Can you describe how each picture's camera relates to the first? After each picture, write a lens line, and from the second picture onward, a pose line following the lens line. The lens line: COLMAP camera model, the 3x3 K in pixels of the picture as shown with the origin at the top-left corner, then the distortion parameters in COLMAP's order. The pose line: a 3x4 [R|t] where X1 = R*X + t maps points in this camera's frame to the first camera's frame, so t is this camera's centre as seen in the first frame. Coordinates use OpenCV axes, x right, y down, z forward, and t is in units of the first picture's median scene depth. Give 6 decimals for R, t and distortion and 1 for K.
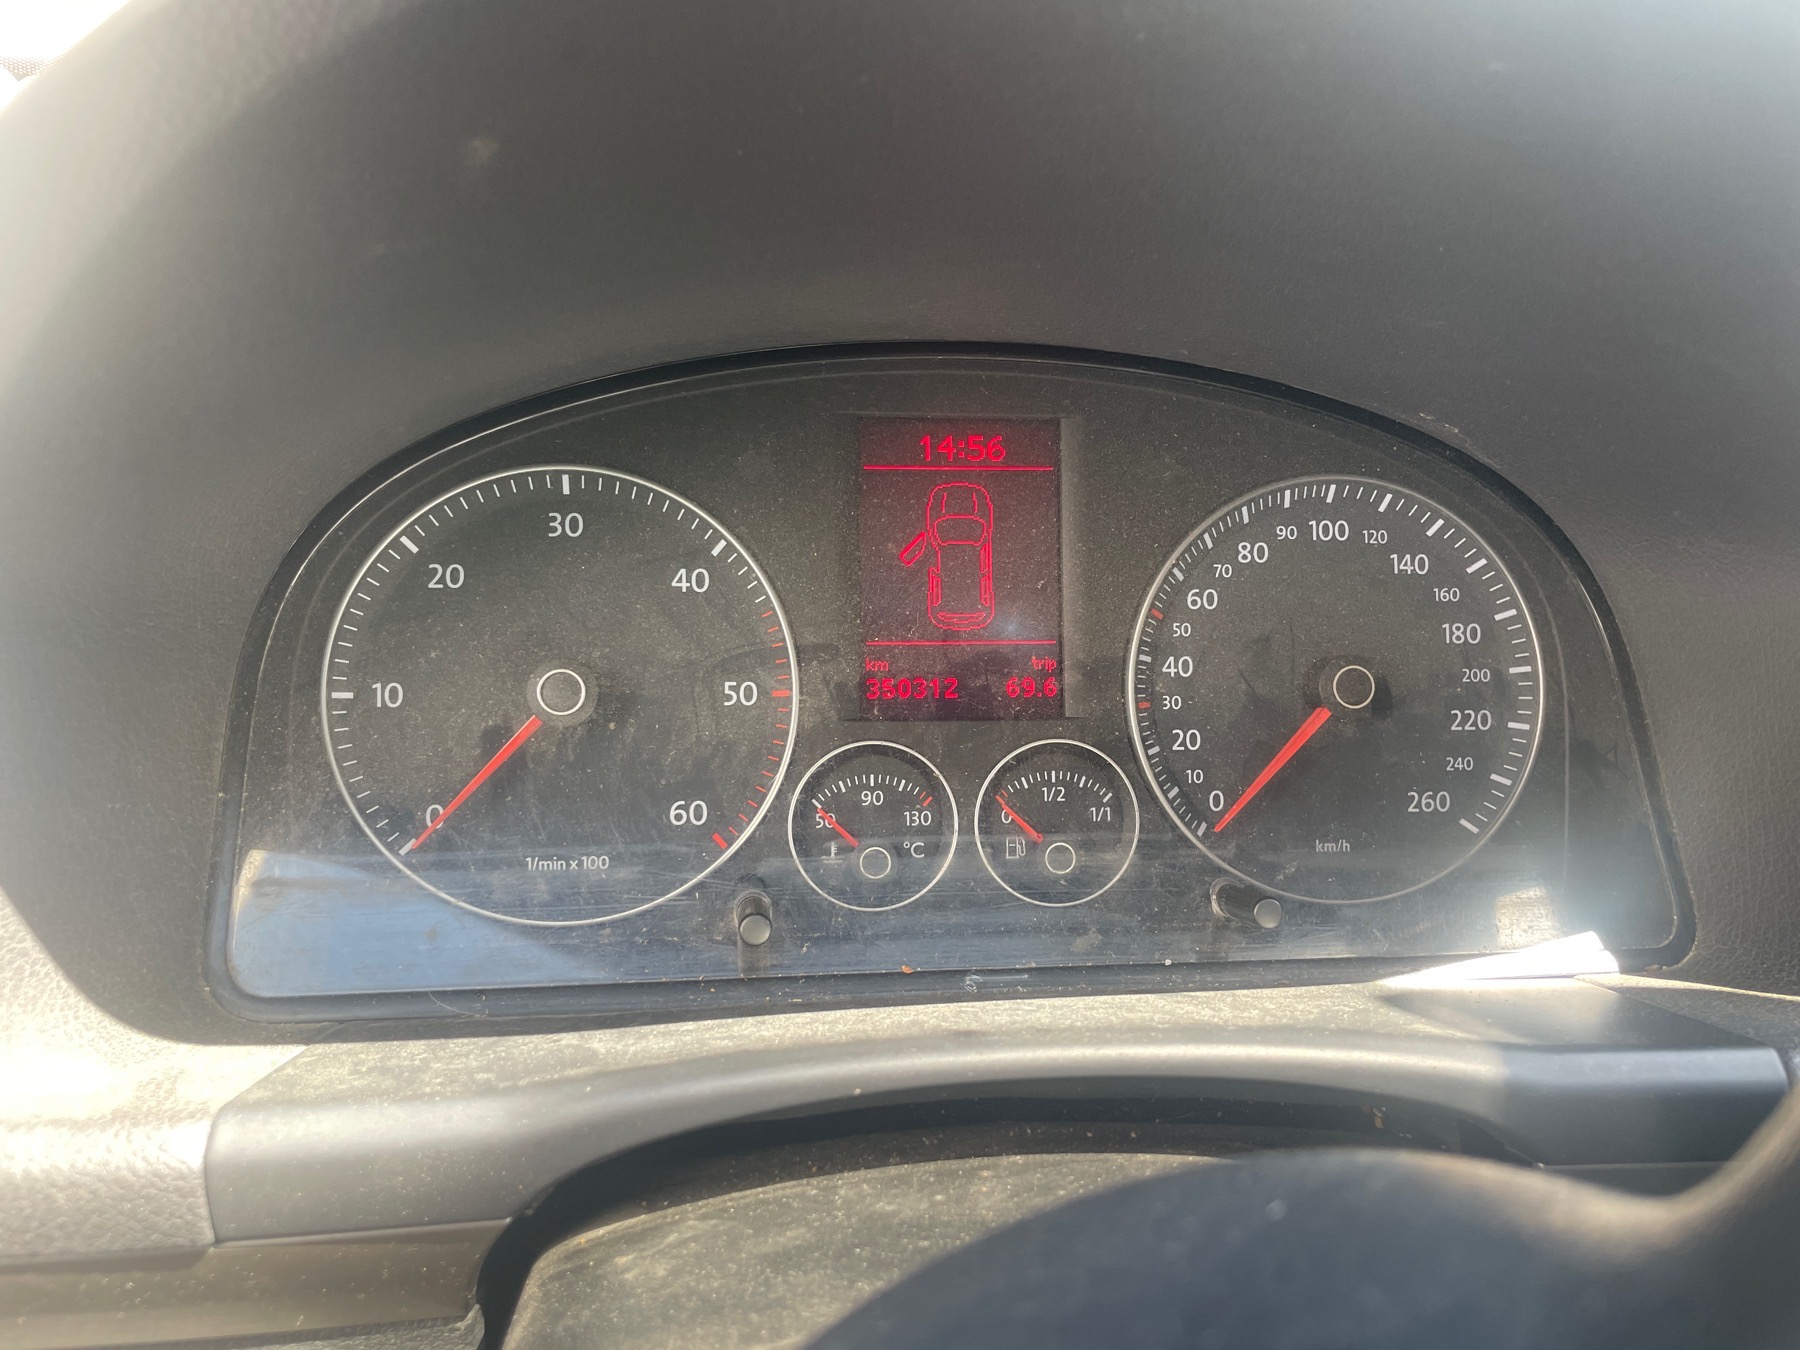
lens RADIAL K [[1360.6, 0, 918.7], [0, 1360.6, 668.0], [0, 0, 1]] dist [0.083674, -0.115348]
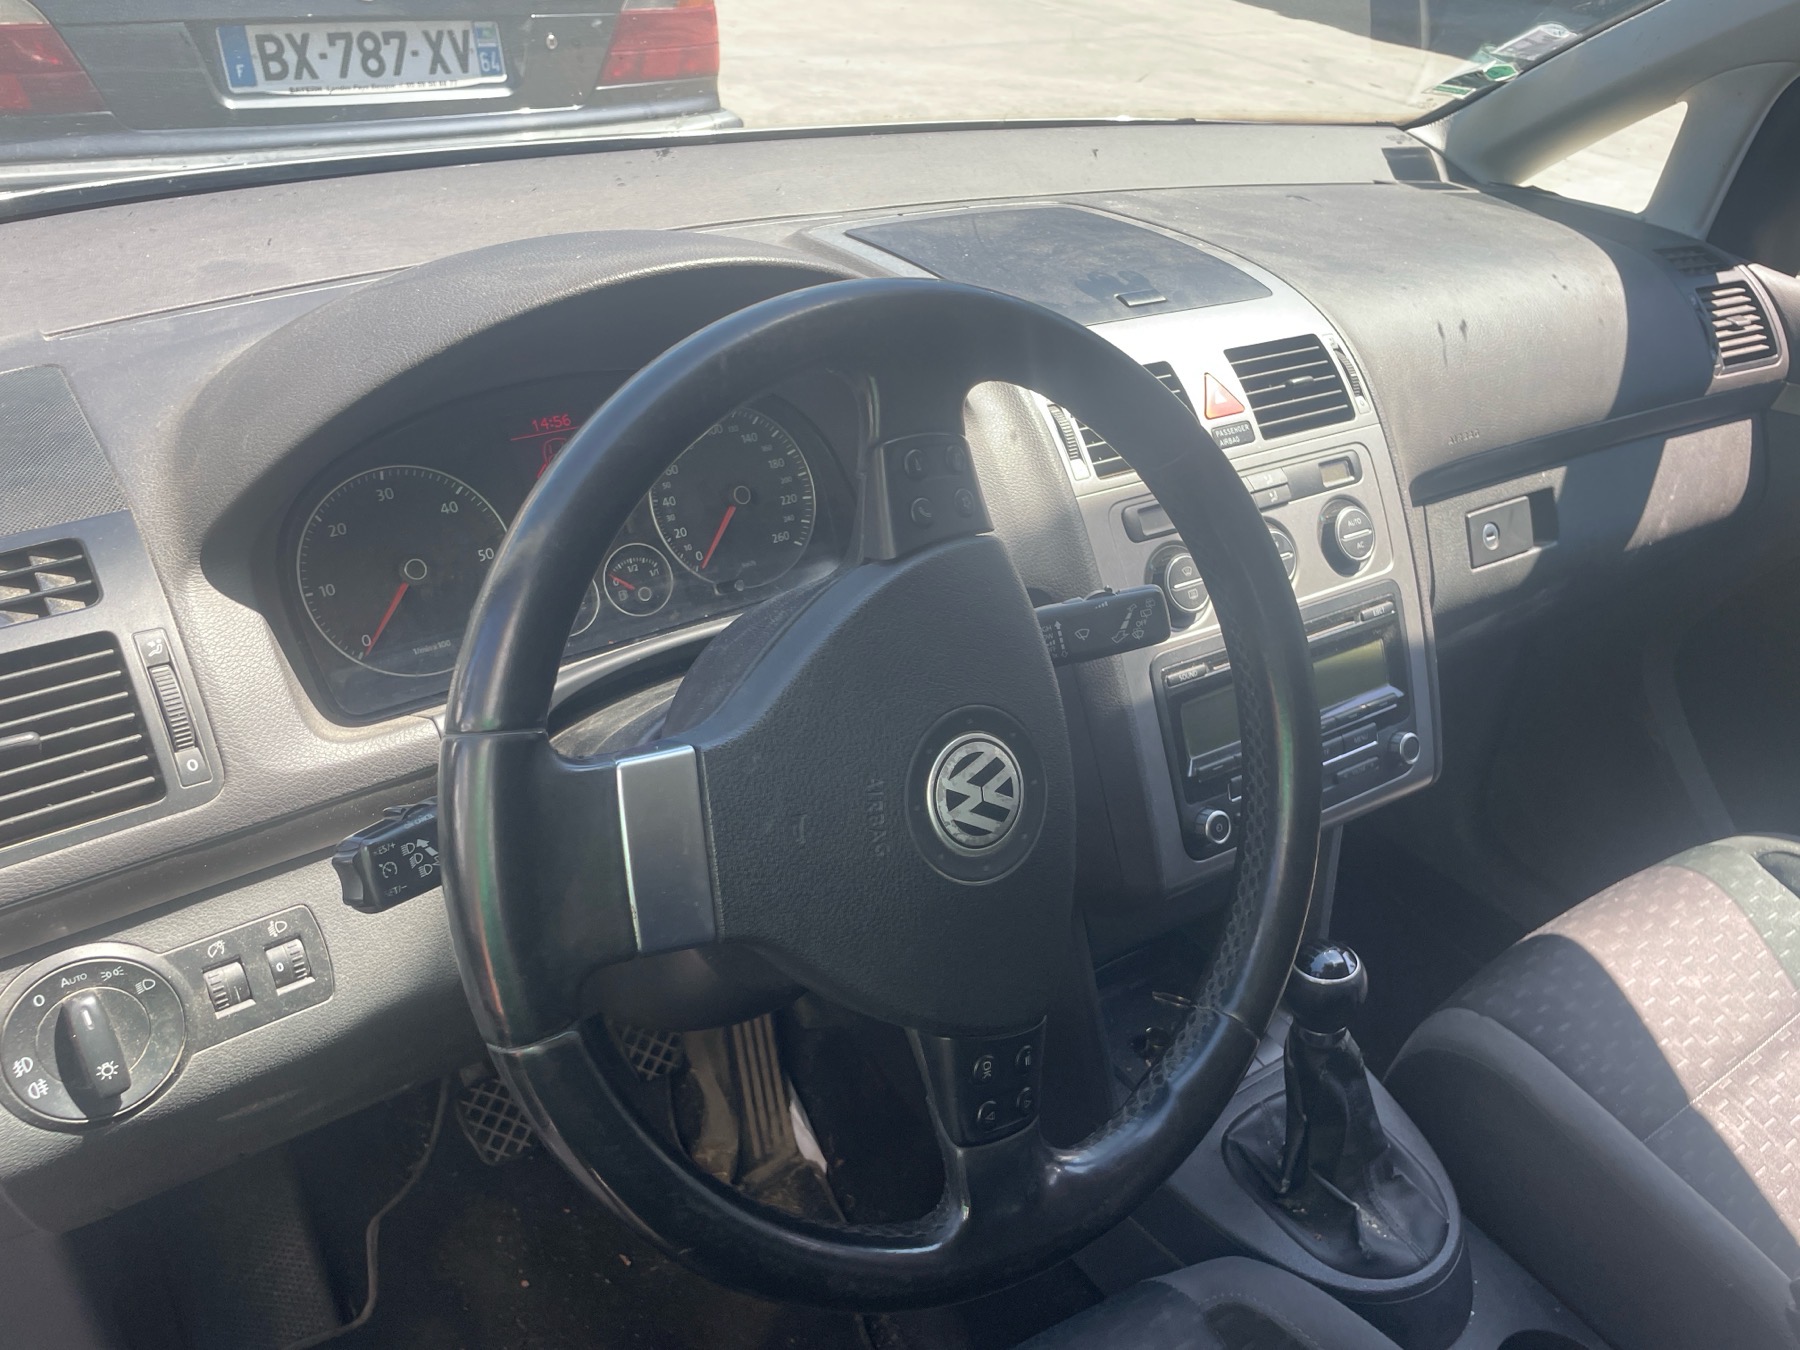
lens RADIAL K [[1351.7, 0, 895.7], [0, 1351.7, 681.1], [0, 0, 1]] dist [0.075901, -0.114005]
pose [[0.862768, -0.264837, 0.430689, -0.540819], [0.214085, 0.963062, 0.163339, -0.001641], [-0.458038, -0.048719, 0.887596, -1.201705]]
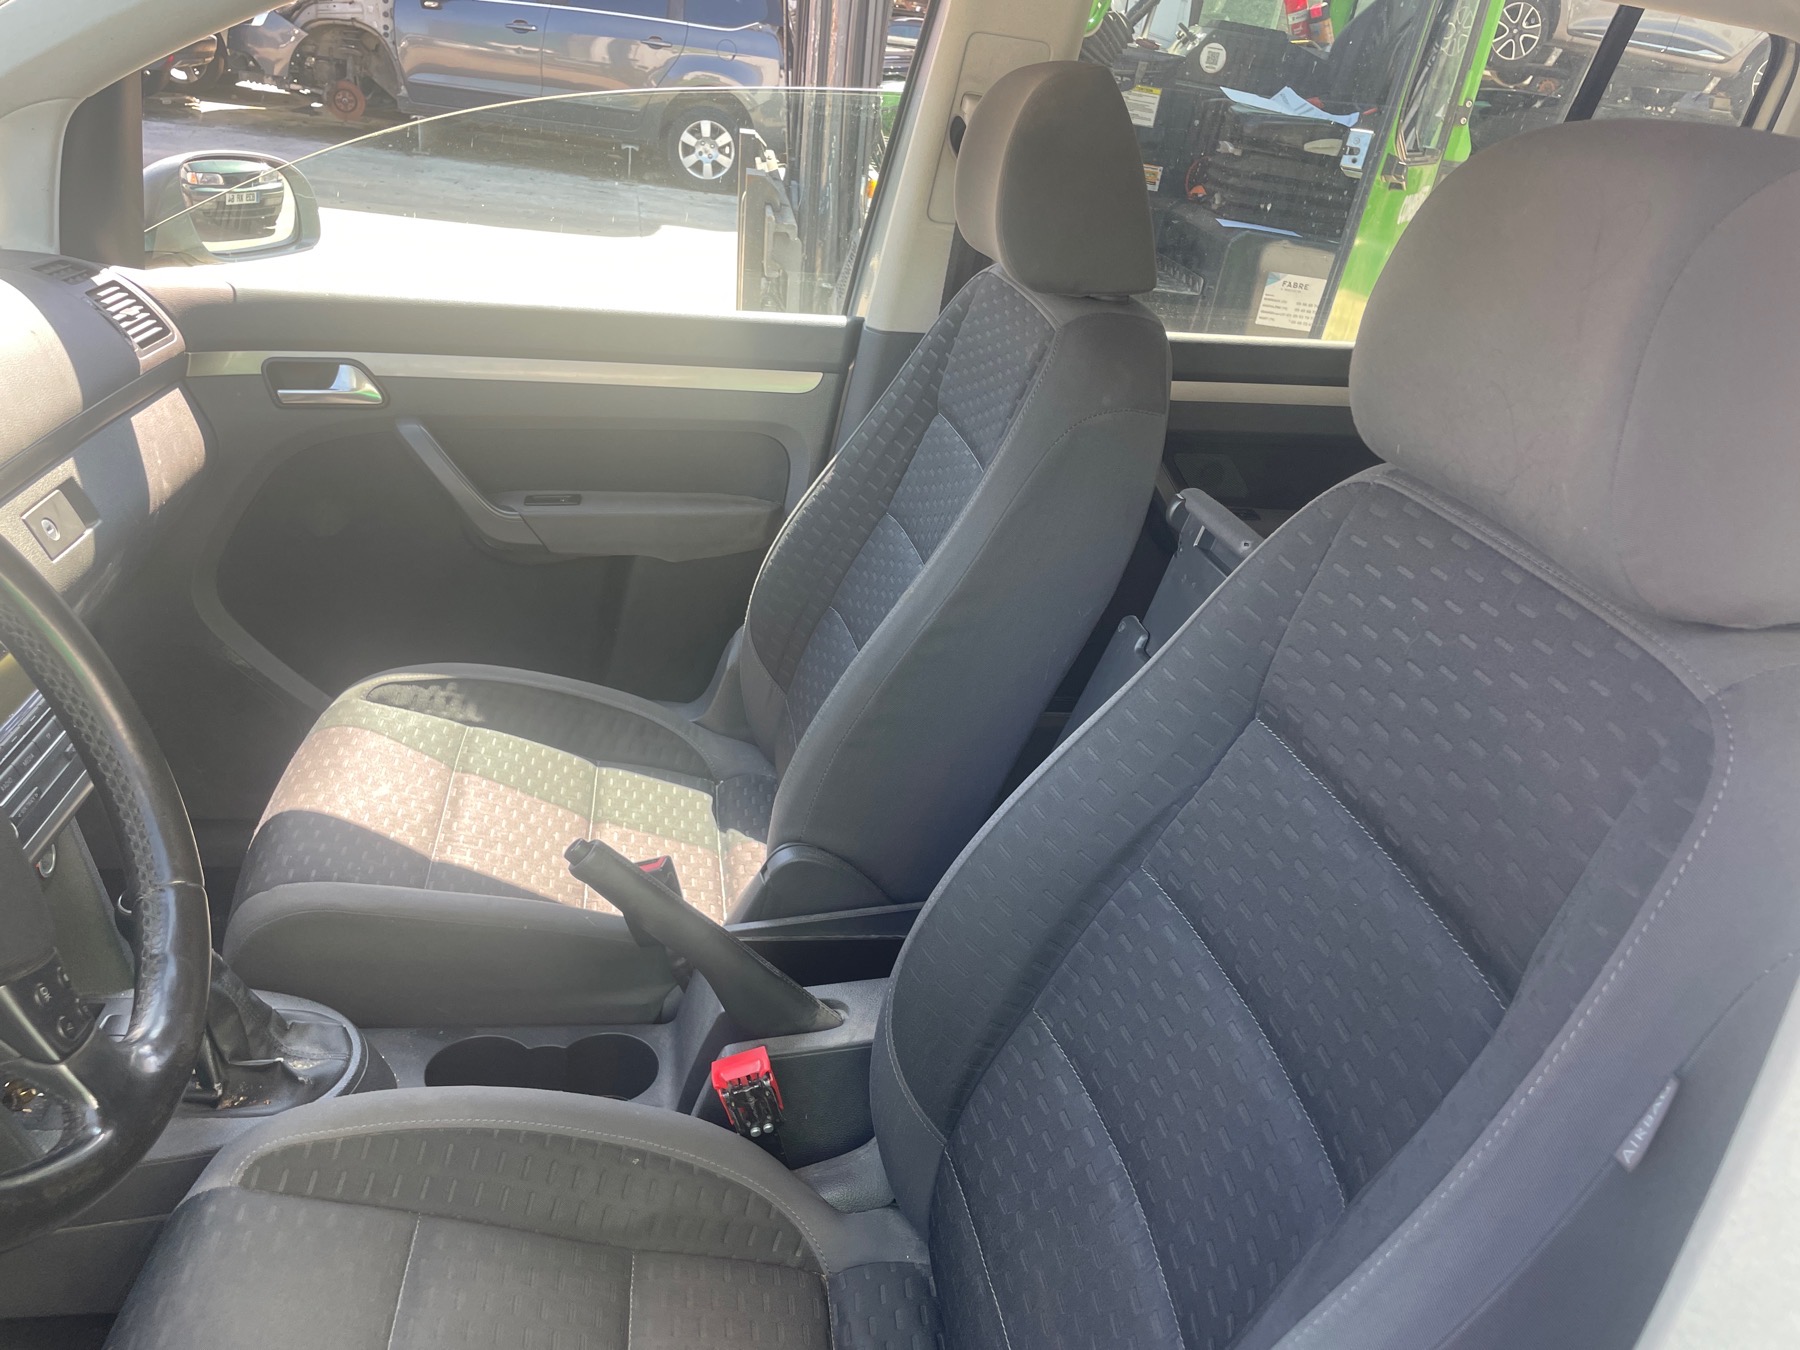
lens RADIAL K [[1359.7, 0, 893.3], [0, 1359.7, 674.1], [0, 0, 1]] dist [0.082456, -0.117173]
pose [[-0.082568, -0.468426, 0.879636, -1.347271], [0.364432, 0.807326, 0.464127, -0.068359], [-0.927562, 0.358890, 0.104050, -1.262165]]
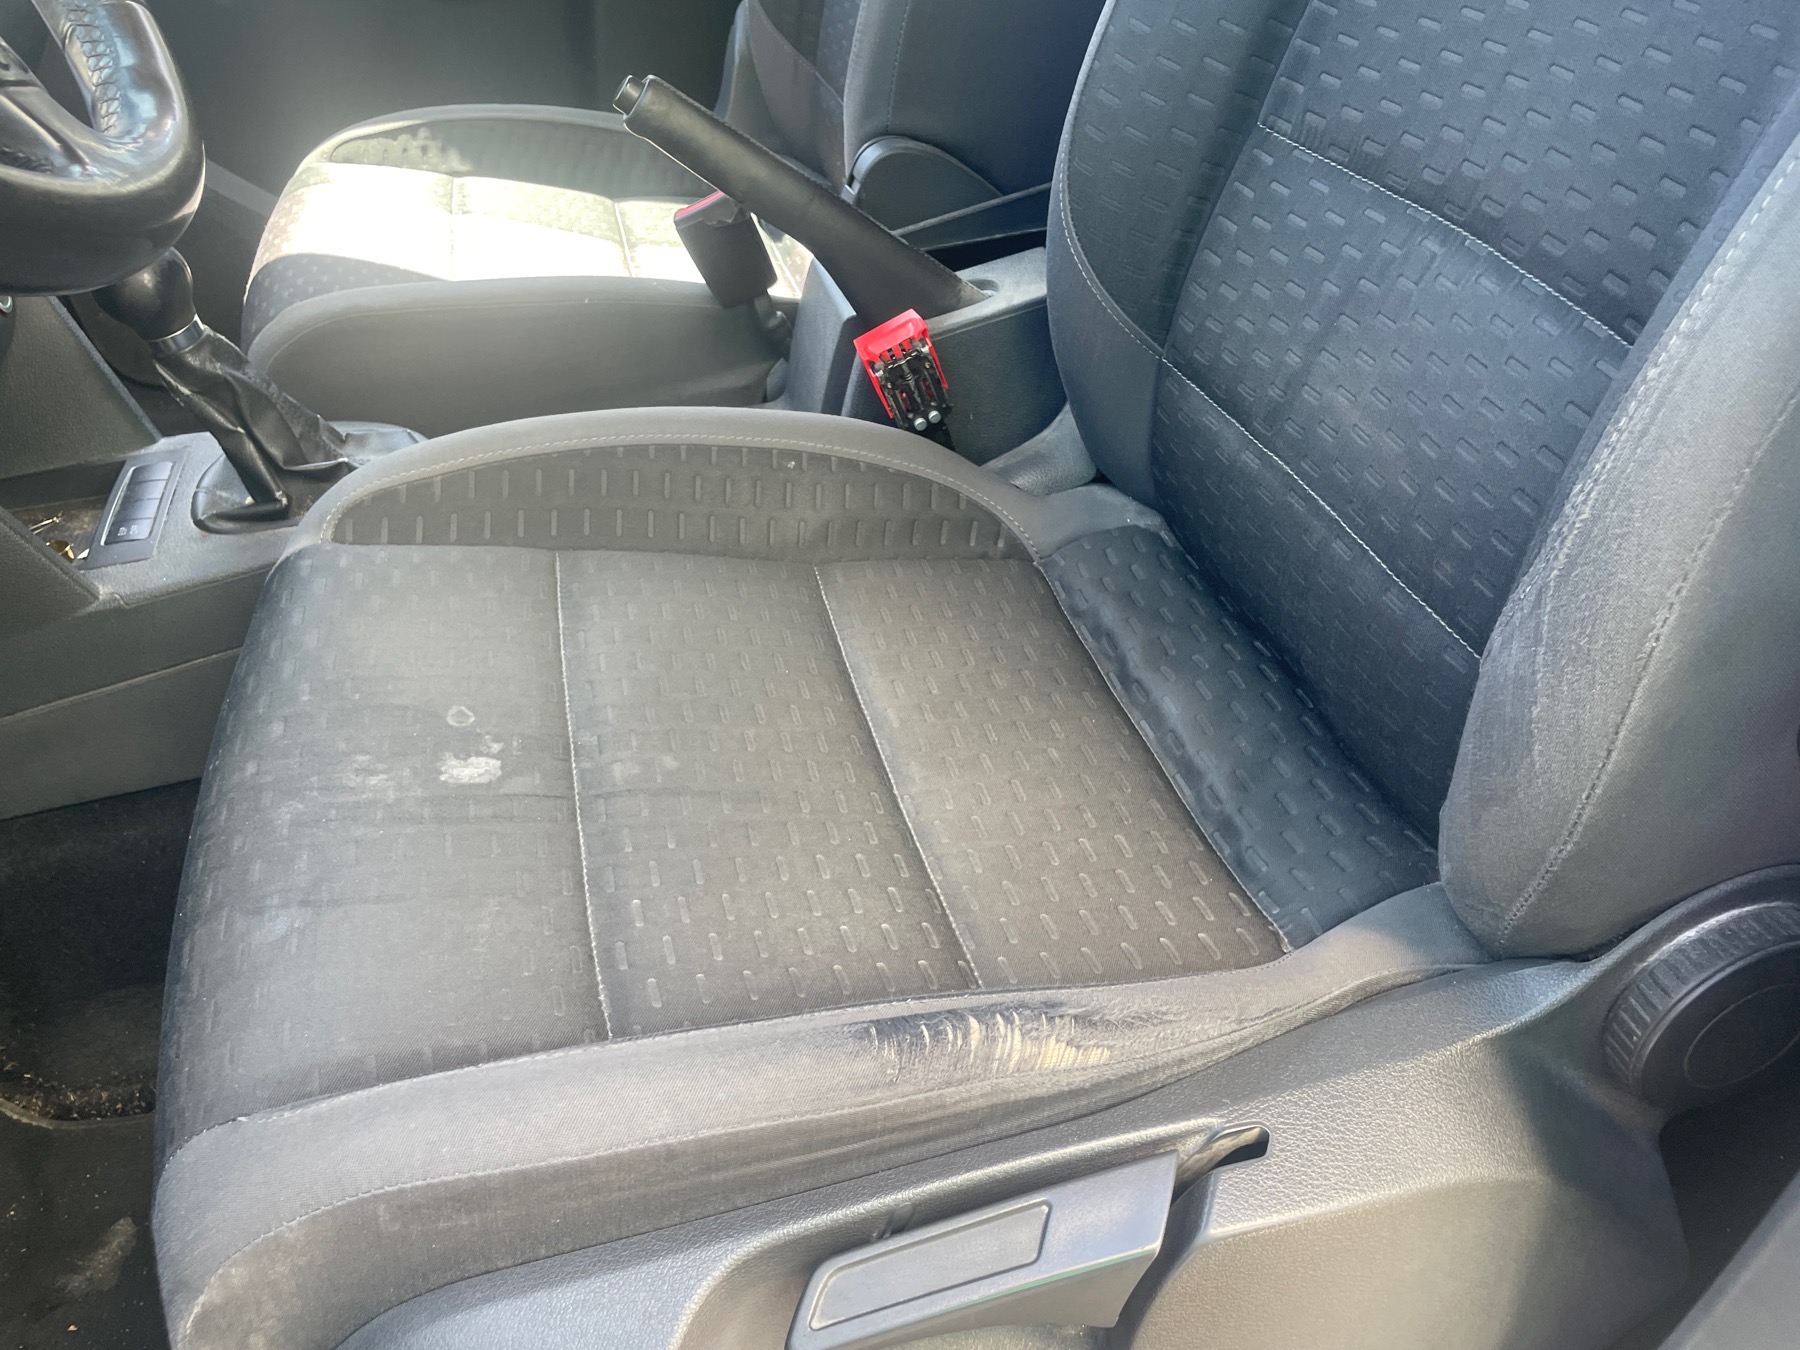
lens RADIAL K [[1360.0, 0, 890.2], [0, 1360.0, 664.6], [0, 0, 1]] dist [0.077249, -0.124376]
pose [[-0.183960, -0.628060, 0.756108, -1.295855], [0.514142, 0.594129, 0.618602, 0.708237], [-0.837745, 0.502545, 0.213615, -0.584671]]
